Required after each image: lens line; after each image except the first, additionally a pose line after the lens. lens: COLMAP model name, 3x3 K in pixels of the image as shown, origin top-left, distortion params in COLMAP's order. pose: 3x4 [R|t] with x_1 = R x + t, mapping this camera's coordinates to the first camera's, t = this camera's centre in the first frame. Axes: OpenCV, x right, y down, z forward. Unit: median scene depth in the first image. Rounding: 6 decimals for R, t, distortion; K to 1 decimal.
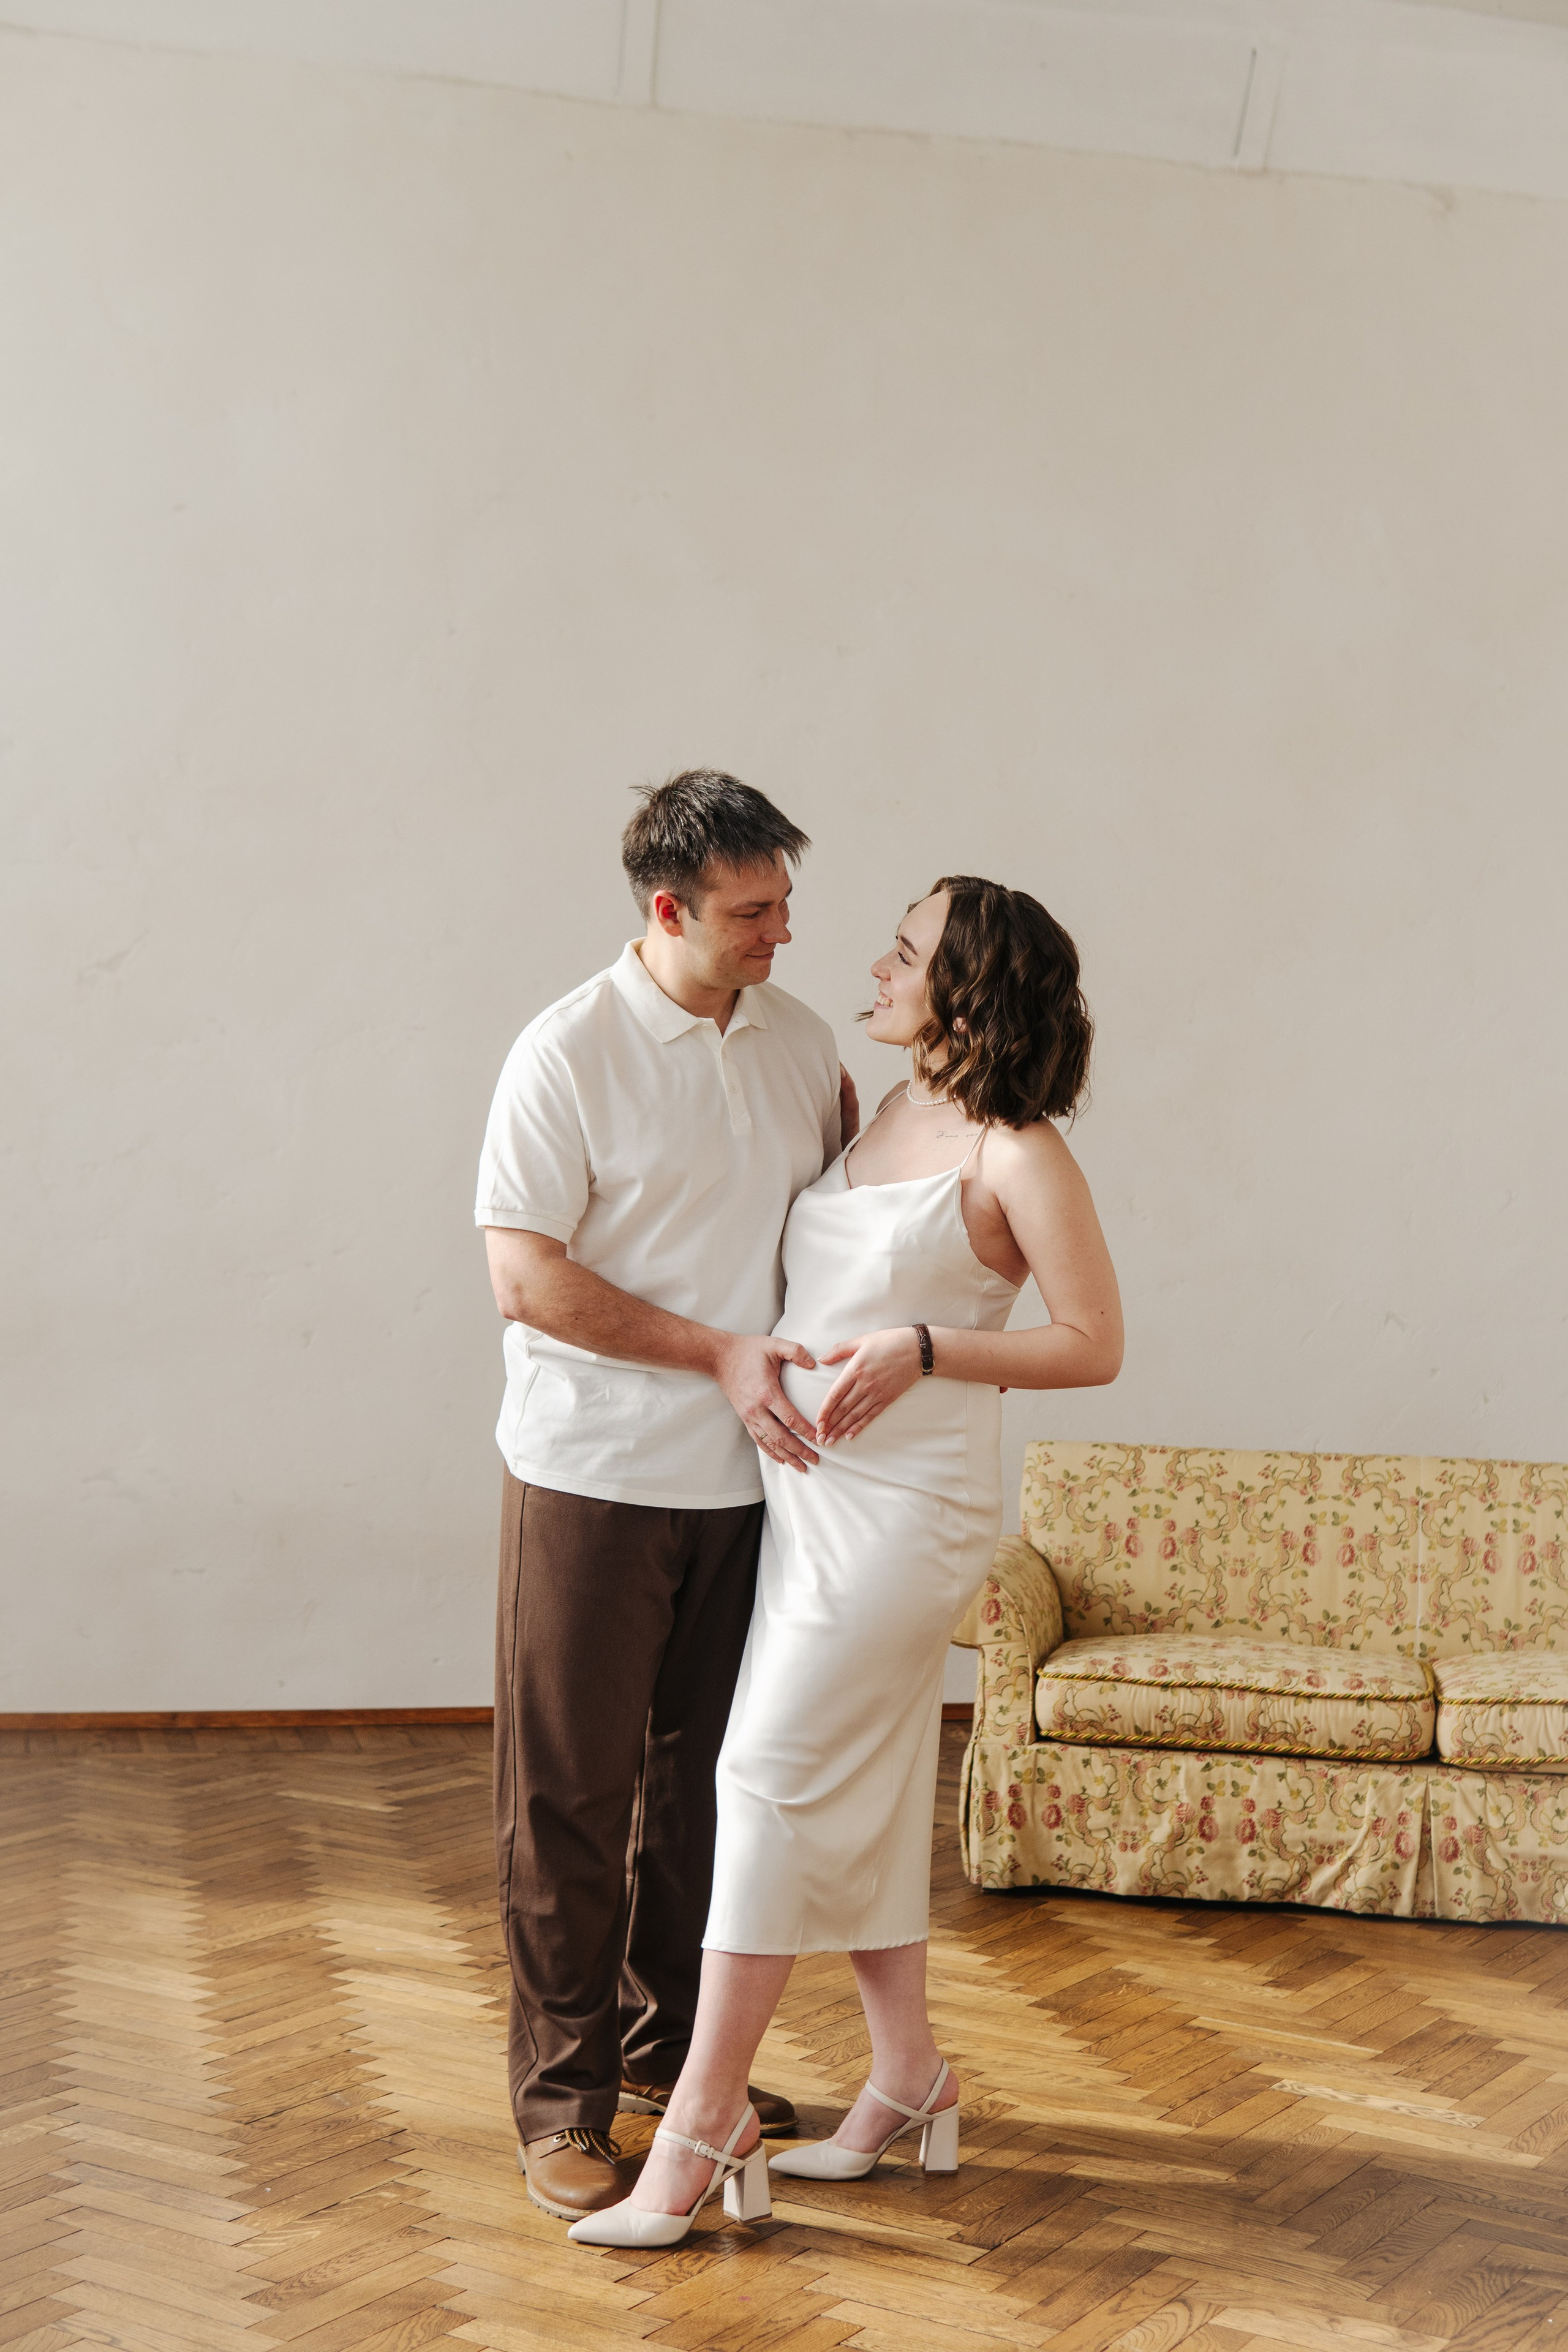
lens RADIAL K [[3012.1, 0, 738.3], [0, 3012.1, 1123.4], [0, 0, 1]] dist [0.063524, 0.000000]
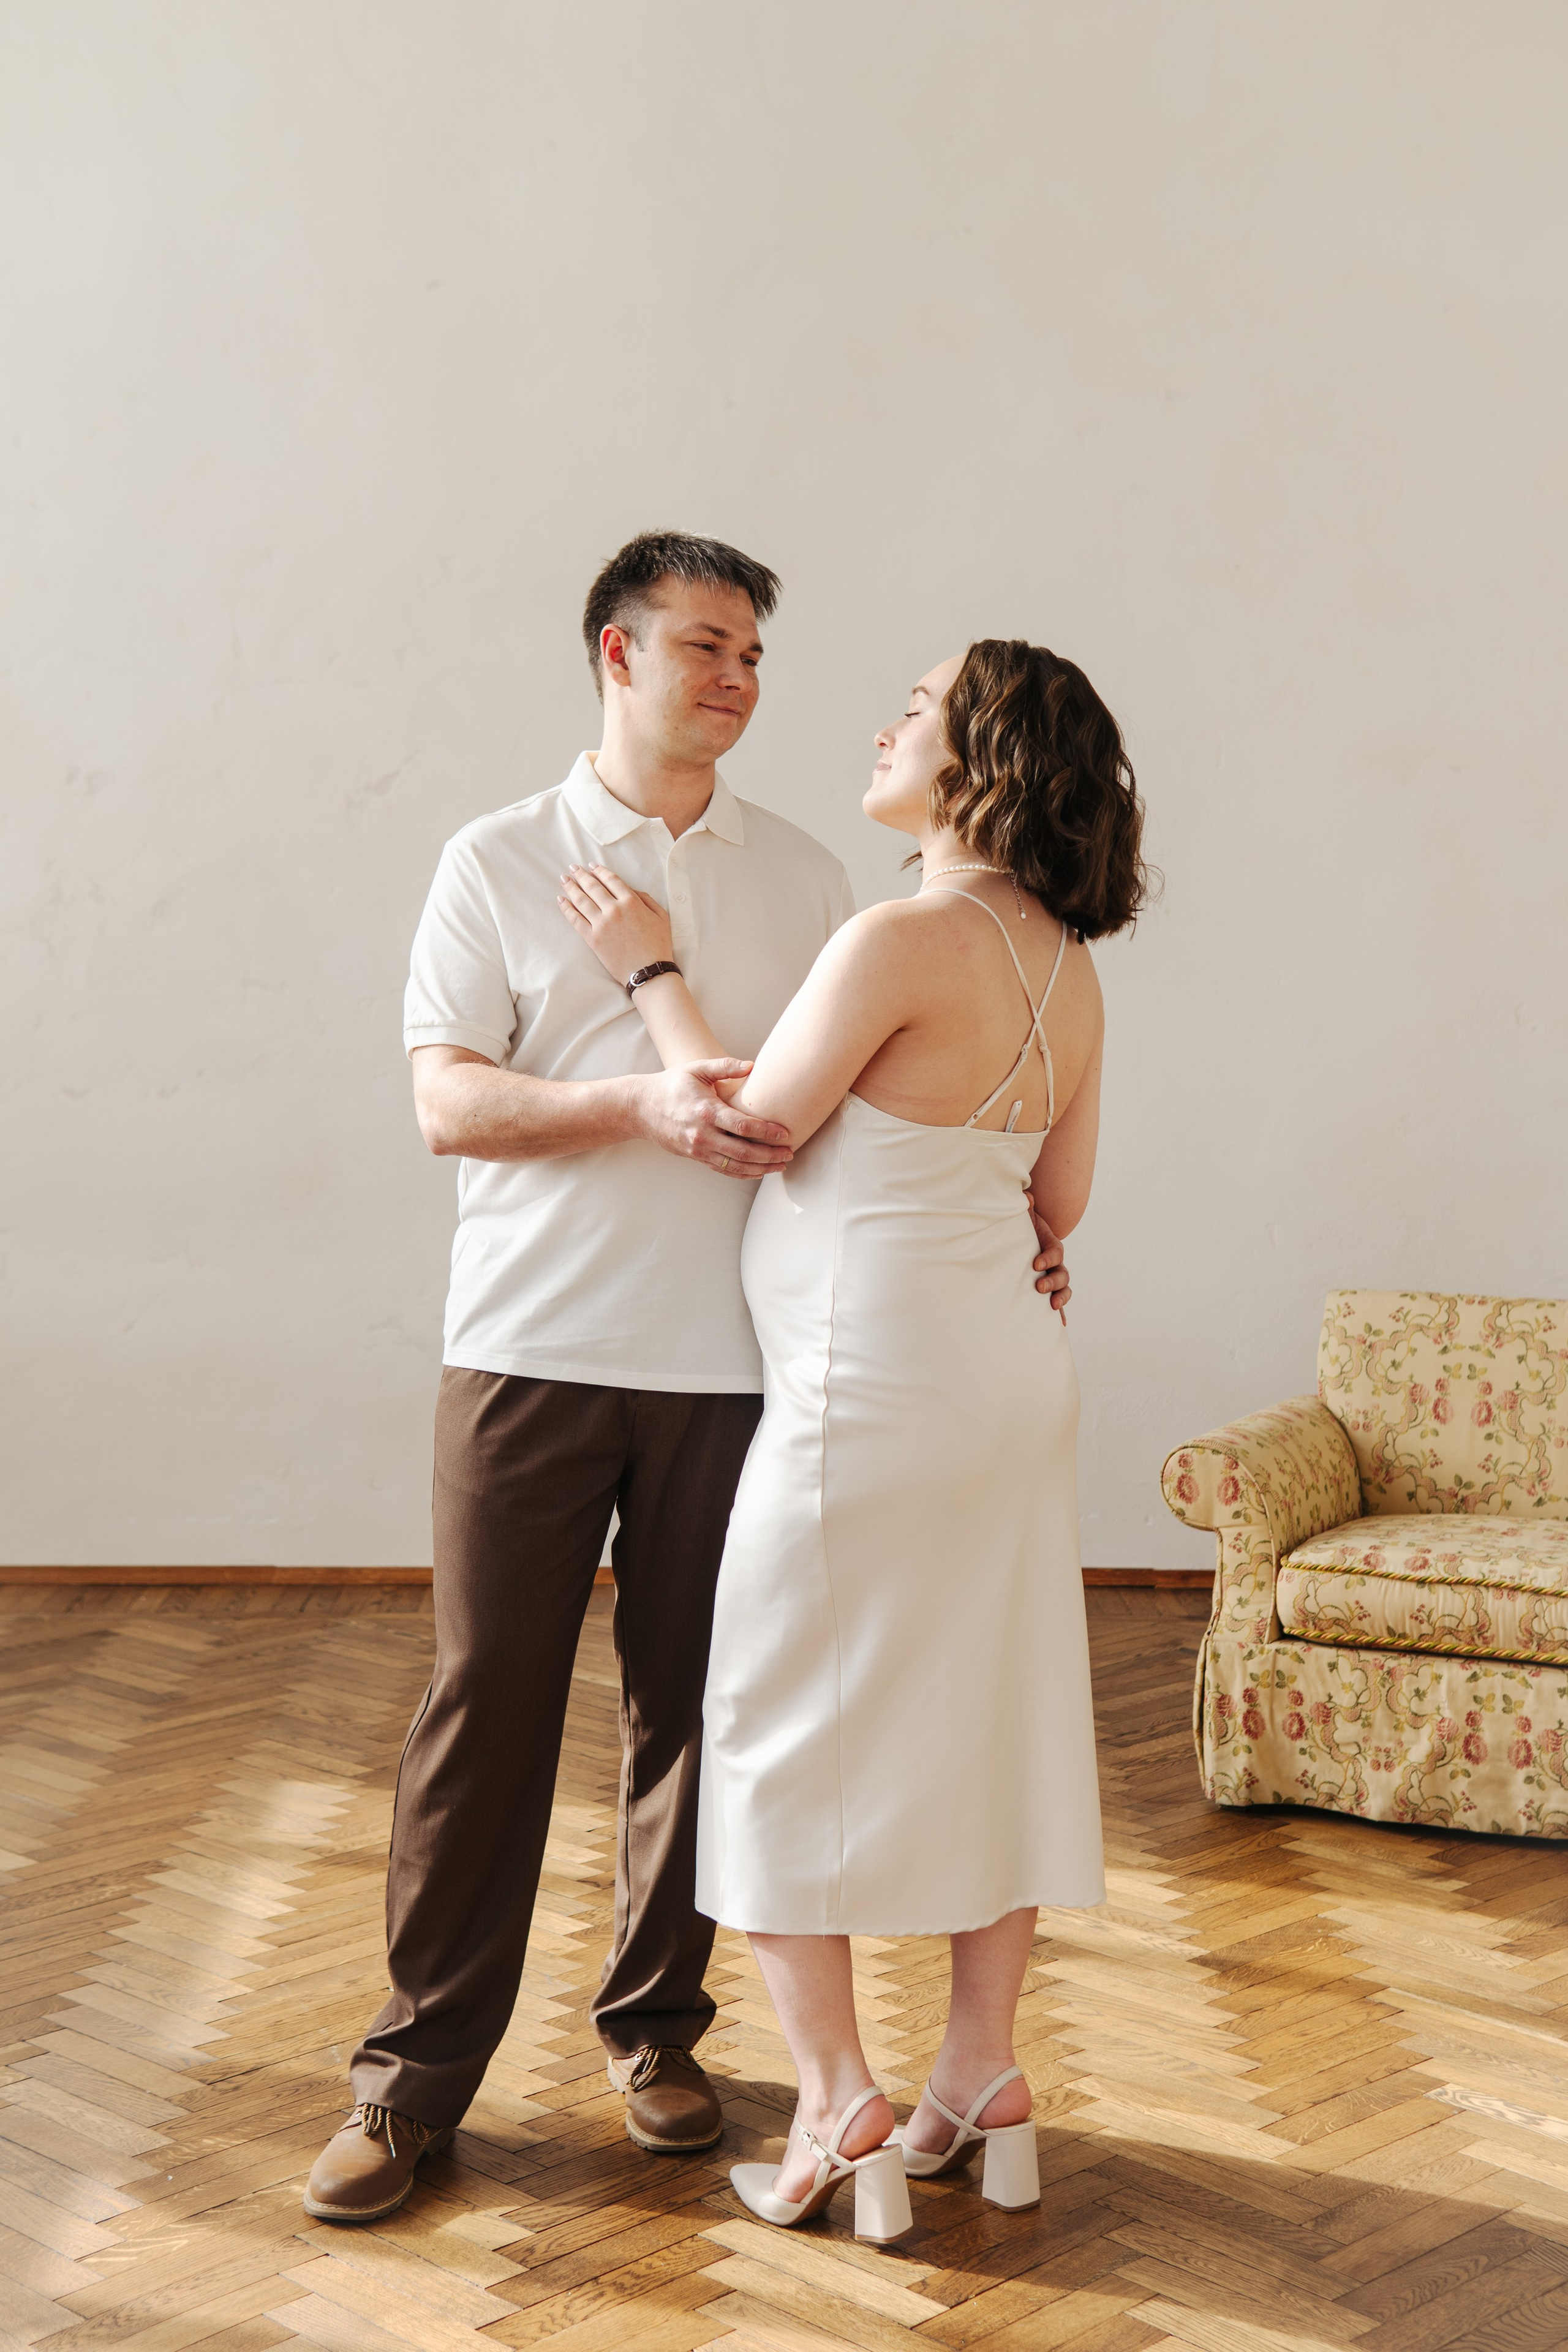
lens RADIAL K [[3012.1, 0, 677.7], [0, 3012.1, 1111.6], [0, 0, 1]] dist [0.063524, 0.000000]
pose [[0.972258, -0.018652, -0.233168, 0.137831], [0.033133, 0.997746, 0.058346, -0.004574], [0.231554, -0.064453, 0.970685, 0.122827]]
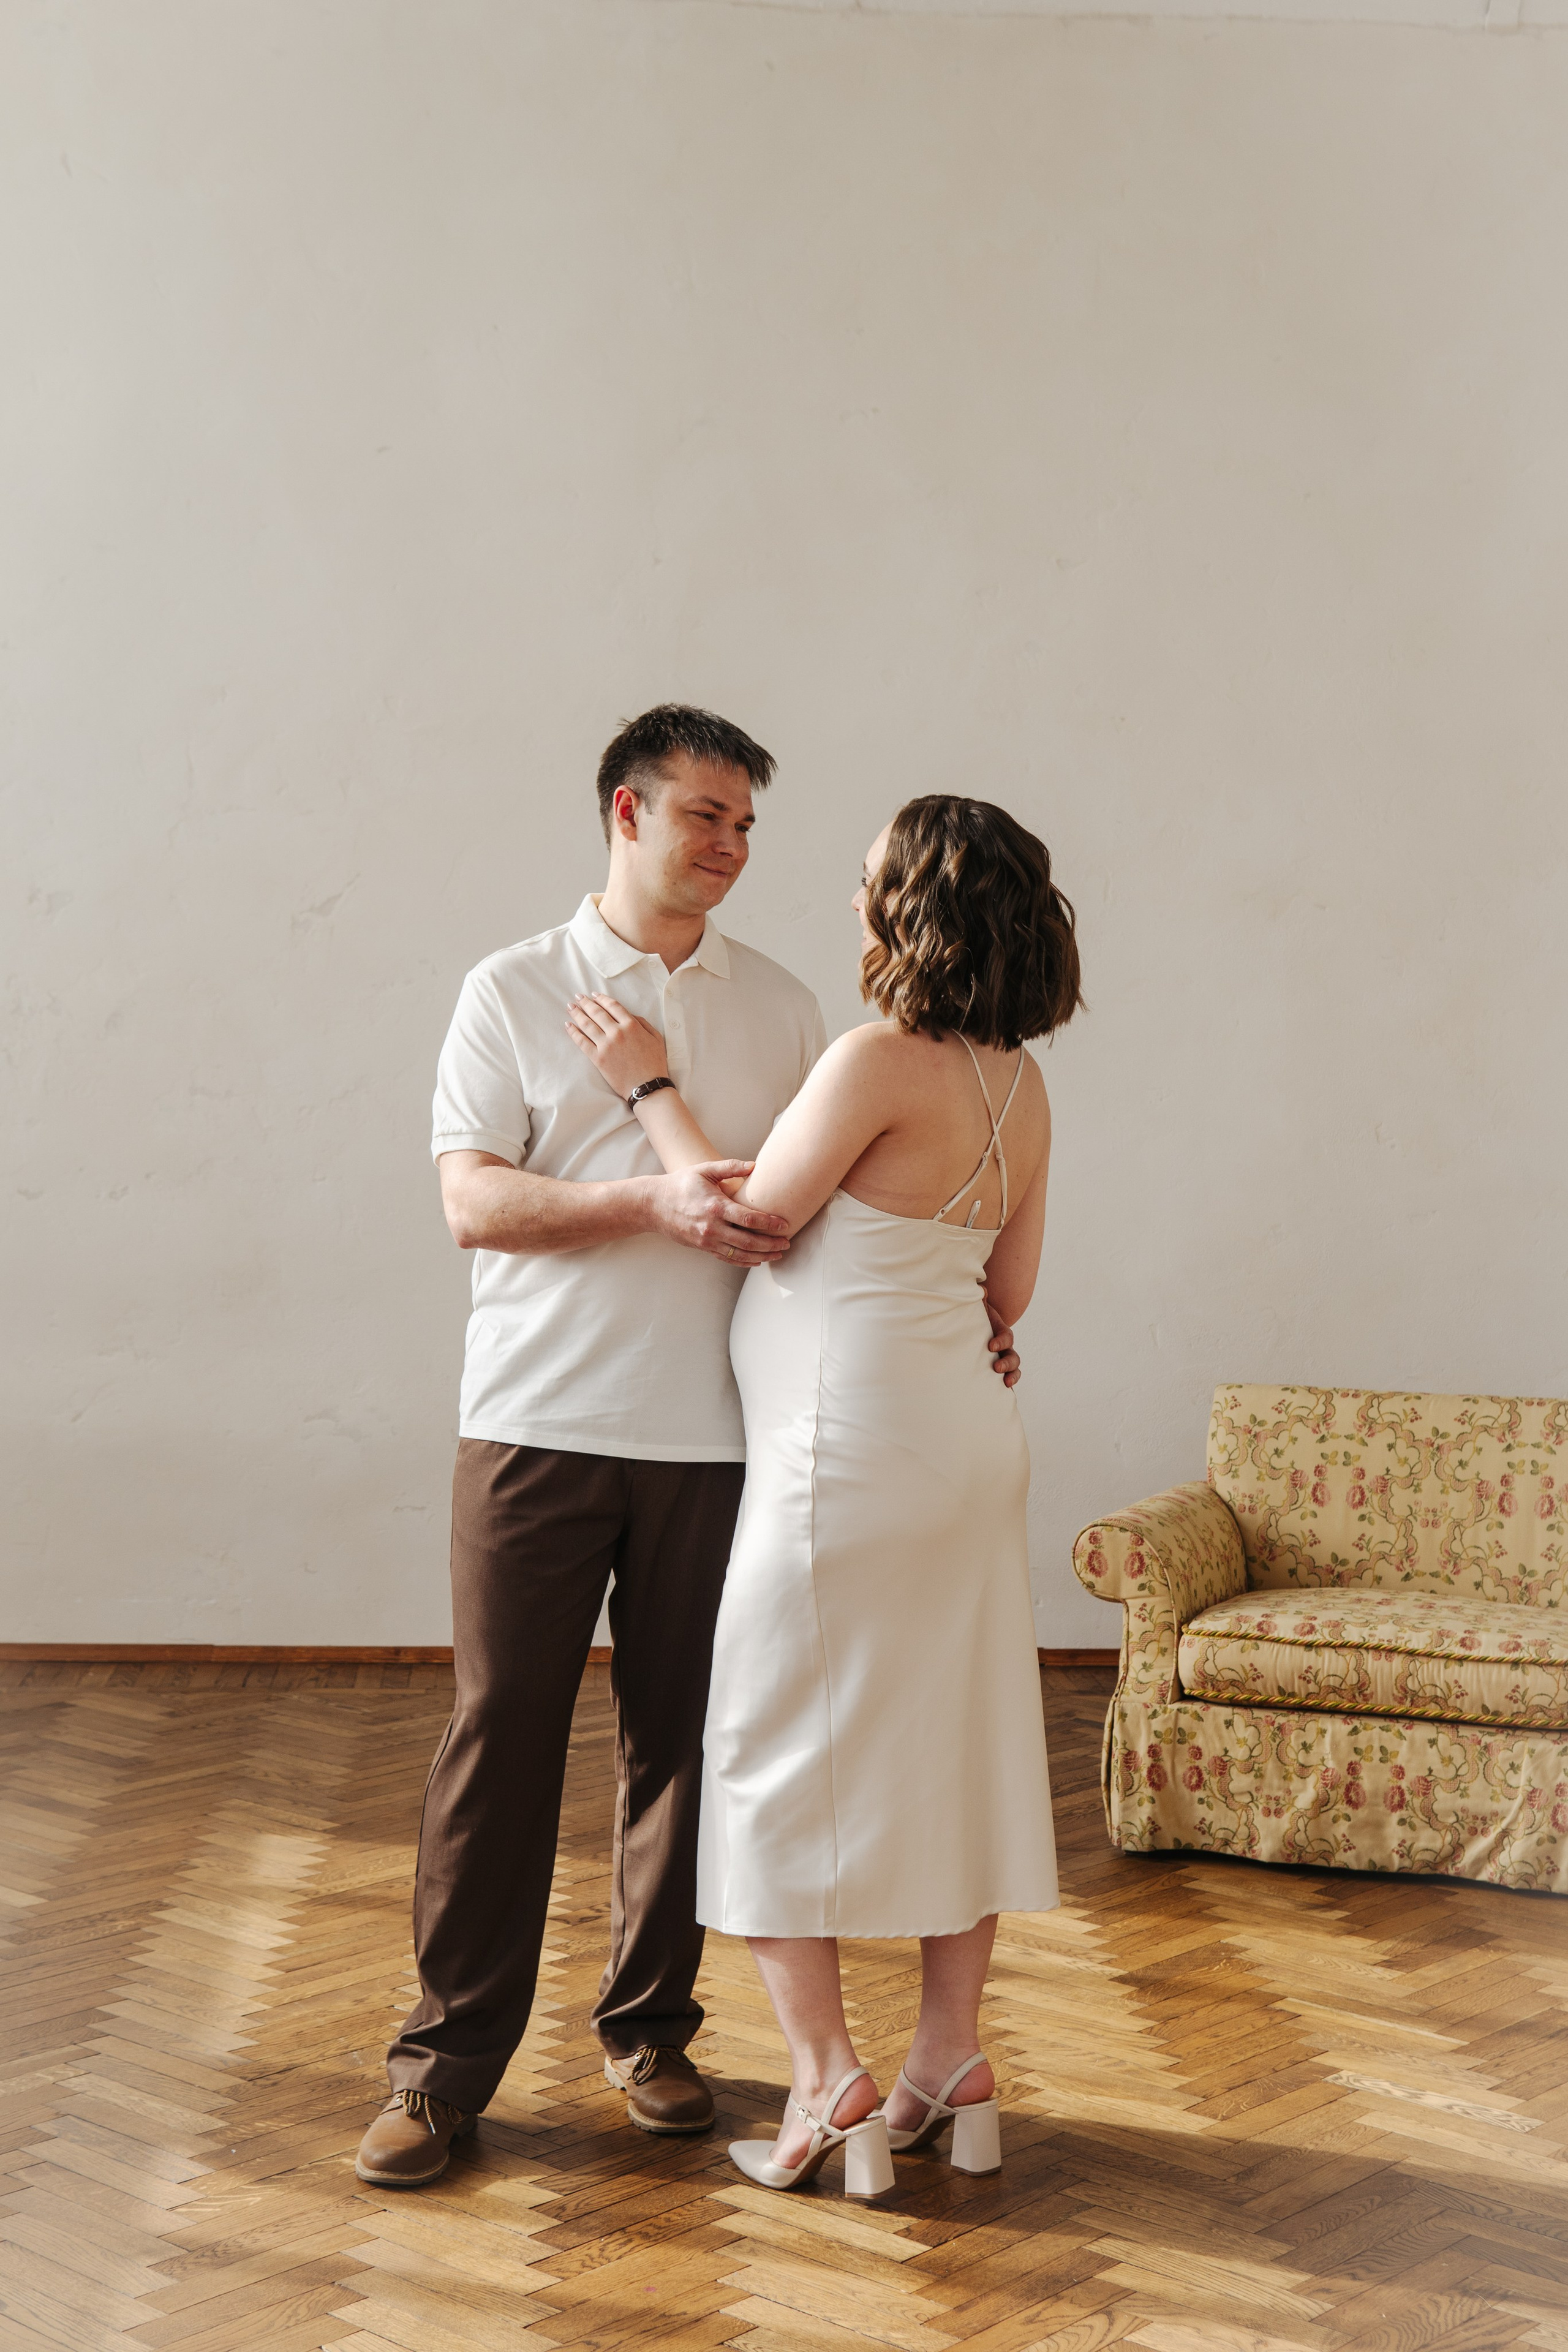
lens RADIAL K [[3012.1, 0, 735.7], [0, 3012.1, 1114.2], [0, 0, 1]] dist [0.063524, 0.000000]
pose [[0.986385, -0.015282, -0.163740, 0.120971], [0.019403, 0.999533, 0.023598, -0.007229], [0.163303, -0.026454, 0.986221, 0.034168]]
